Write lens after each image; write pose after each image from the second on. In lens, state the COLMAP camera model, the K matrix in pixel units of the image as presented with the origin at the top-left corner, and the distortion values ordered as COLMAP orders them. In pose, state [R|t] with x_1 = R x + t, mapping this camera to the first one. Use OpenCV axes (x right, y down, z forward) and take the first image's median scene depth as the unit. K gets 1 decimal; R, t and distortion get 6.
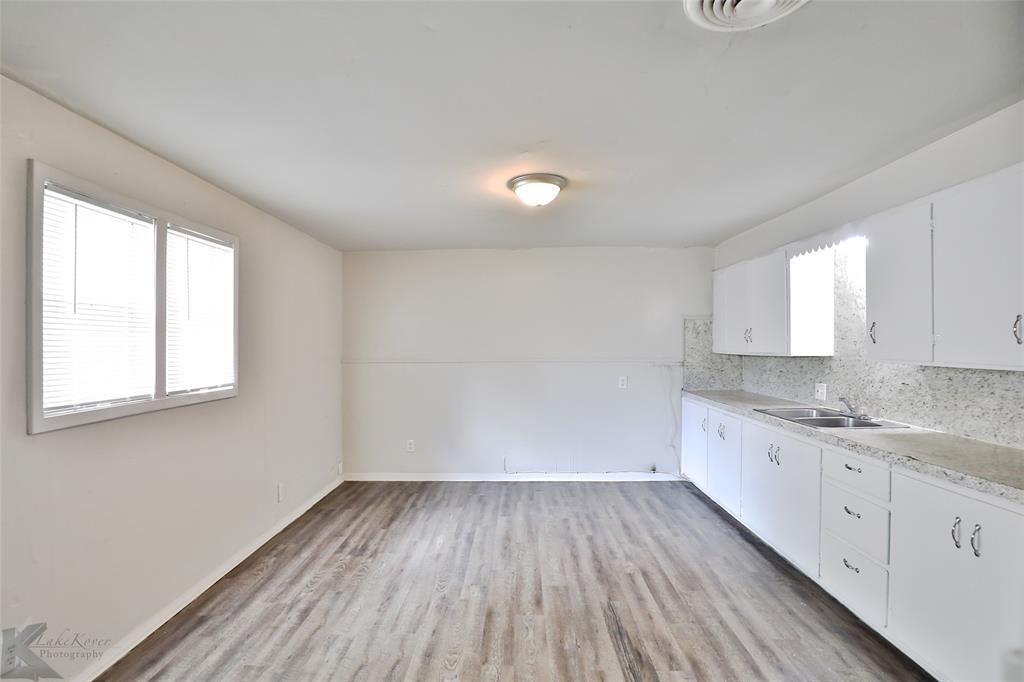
lens RADIAL K [[534.8, 0, 516.7], [0, 534.8, 347.1], [0, 0, 1]] dist [0.001421, -0.000438]
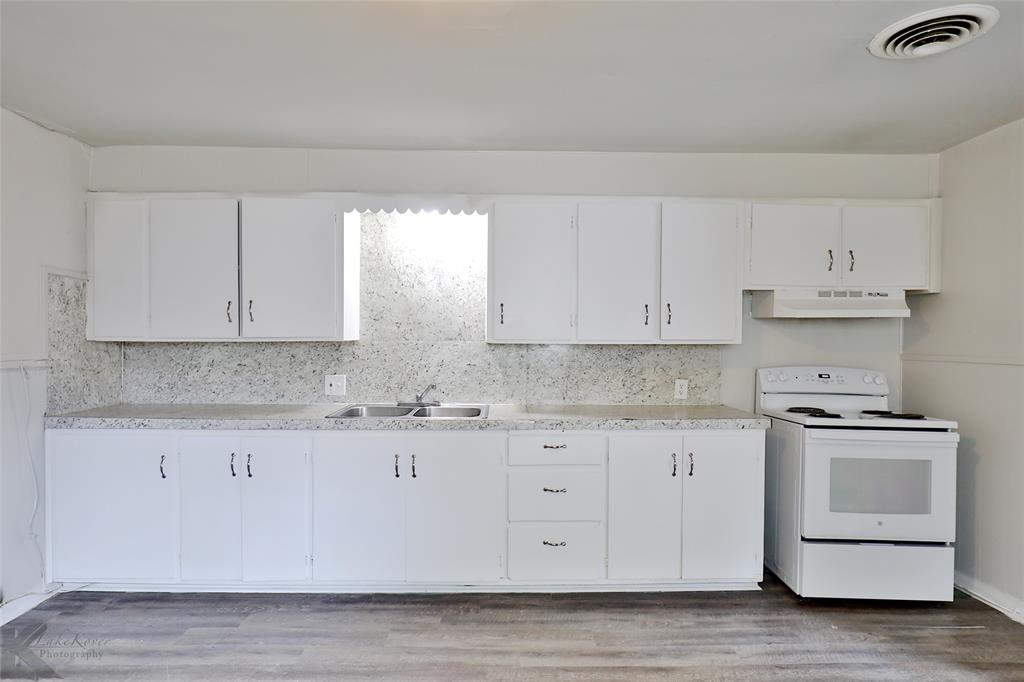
lens RADIAL K [[609.0, 0, 512.0], [0, 609.0, 341.0], [0, 0, 1]] dist [-0.025182, 0.000146]
pose [[-0.050910, -0.005129, 0.998690, -0.366299], [0.006224, 0.999966, 0.005453, 0.014217], [-0.998684, 0.006493, -0.050876, 0.810810]]
